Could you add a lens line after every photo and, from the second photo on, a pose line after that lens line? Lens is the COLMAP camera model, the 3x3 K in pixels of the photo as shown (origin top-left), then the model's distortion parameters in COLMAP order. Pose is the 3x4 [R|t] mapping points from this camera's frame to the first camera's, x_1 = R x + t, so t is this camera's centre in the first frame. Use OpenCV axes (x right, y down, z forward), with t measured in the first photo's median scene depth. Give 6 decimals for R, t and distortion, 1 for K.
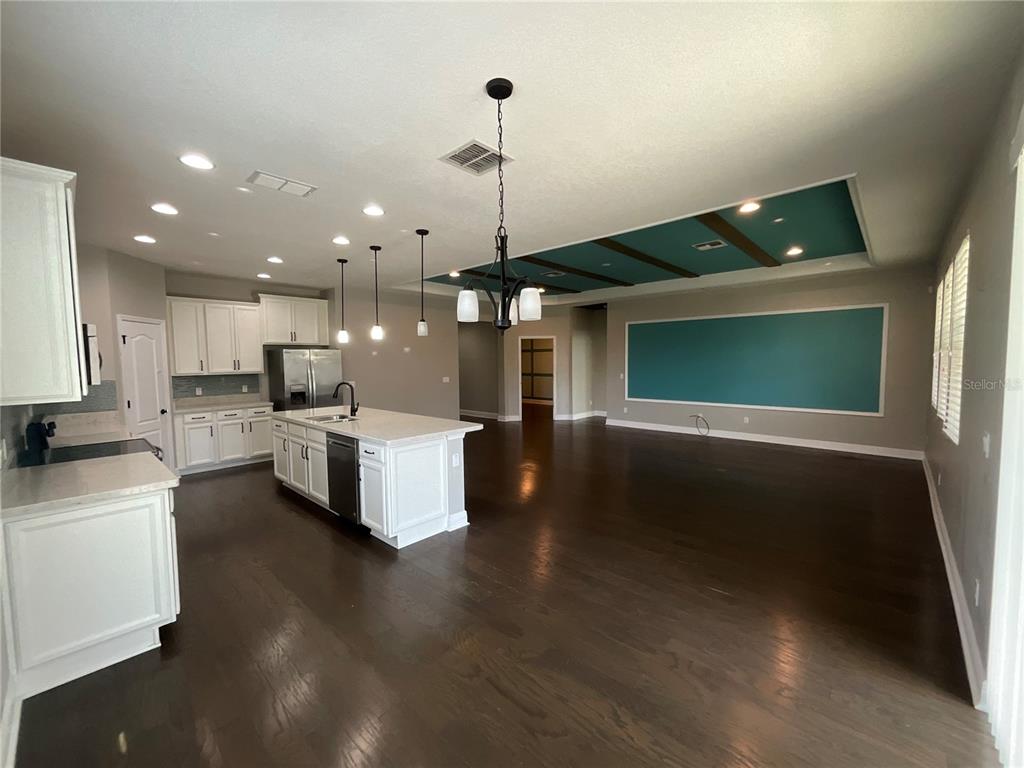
lens RADIAL K [[416.7, 0, 515.2], [0, 416.7, 385.0], [0, 0, 1]] dist [-0.003651, 0.000683]
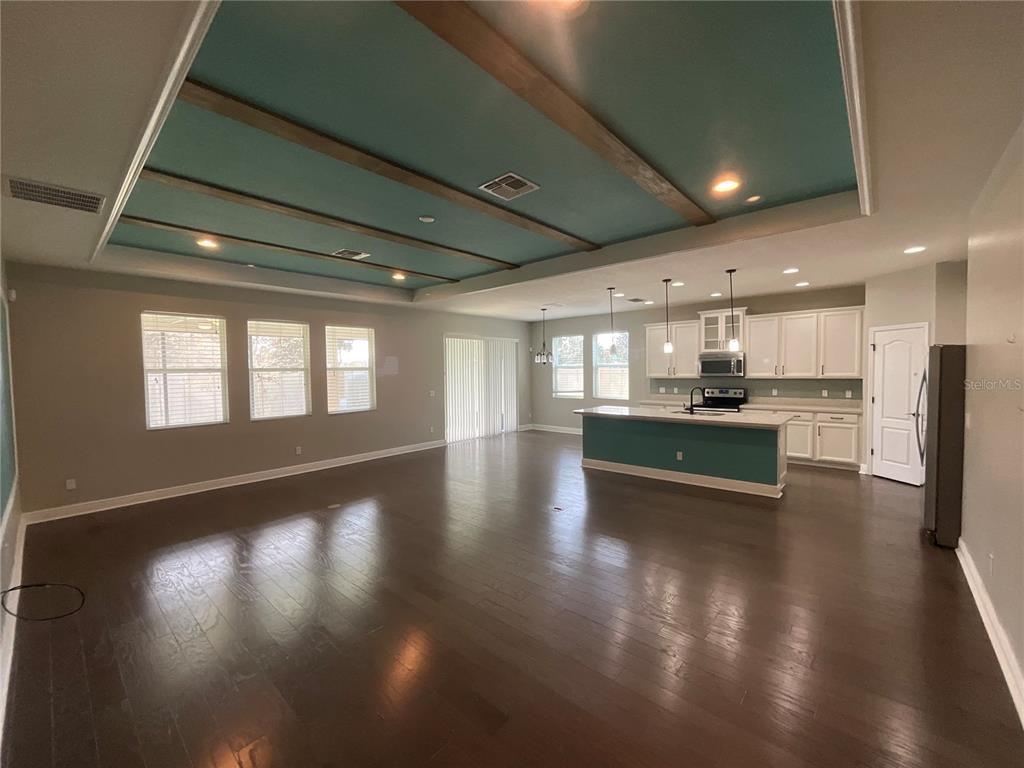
lens RADIAL K [[416.7, 0, 509.2], [0, 416.7, 378.8], [0, 0, 1]] dist [-0.003651, 0.000683]
pose [[-0.999561, 0.024933, -0.015991, 0.147388], [0.023472, 0.996036, 0.085799, -0.131960], [0.018067, 0.085386, -0.996184, 1.973730]]
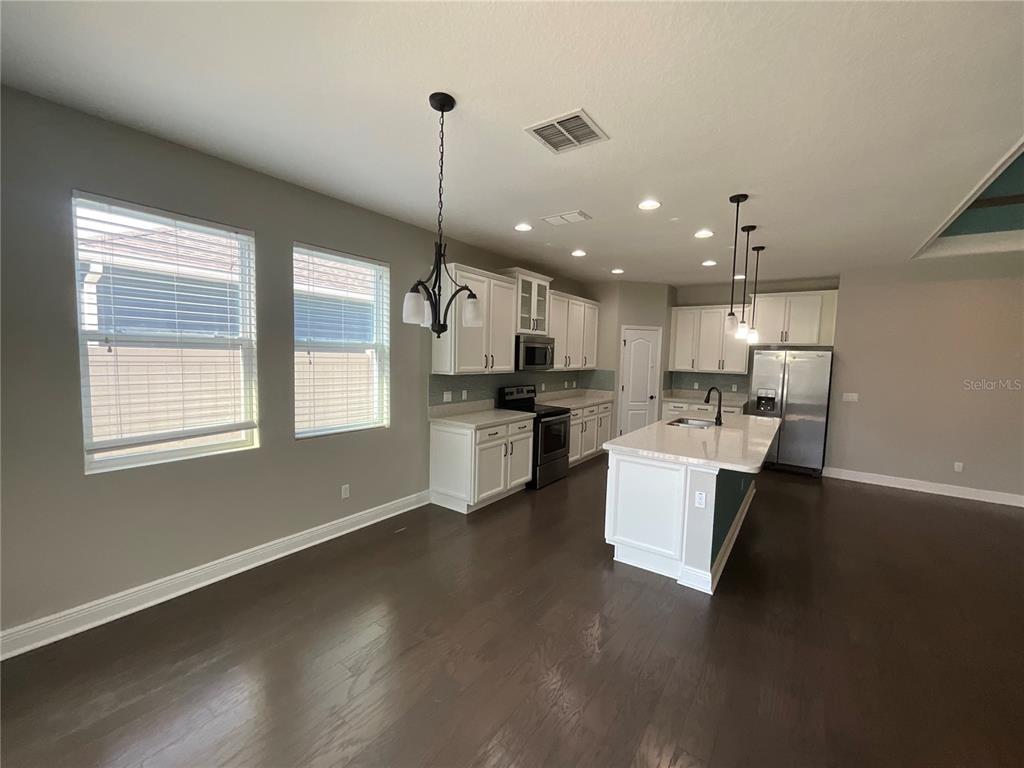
lens RADIAL K [[416.7, 0, 513.2], [0, 416.7, 385.0], [0, 0, 1]] dist [-0.003651, 0.000683]
pose [[0.124693, 0.089063, -0.988190, 0.388645], [-0.088997, 0.992952, 0.078262, -0.038500], [0.988196, 0.078187, 0.131741, 0.394928]]
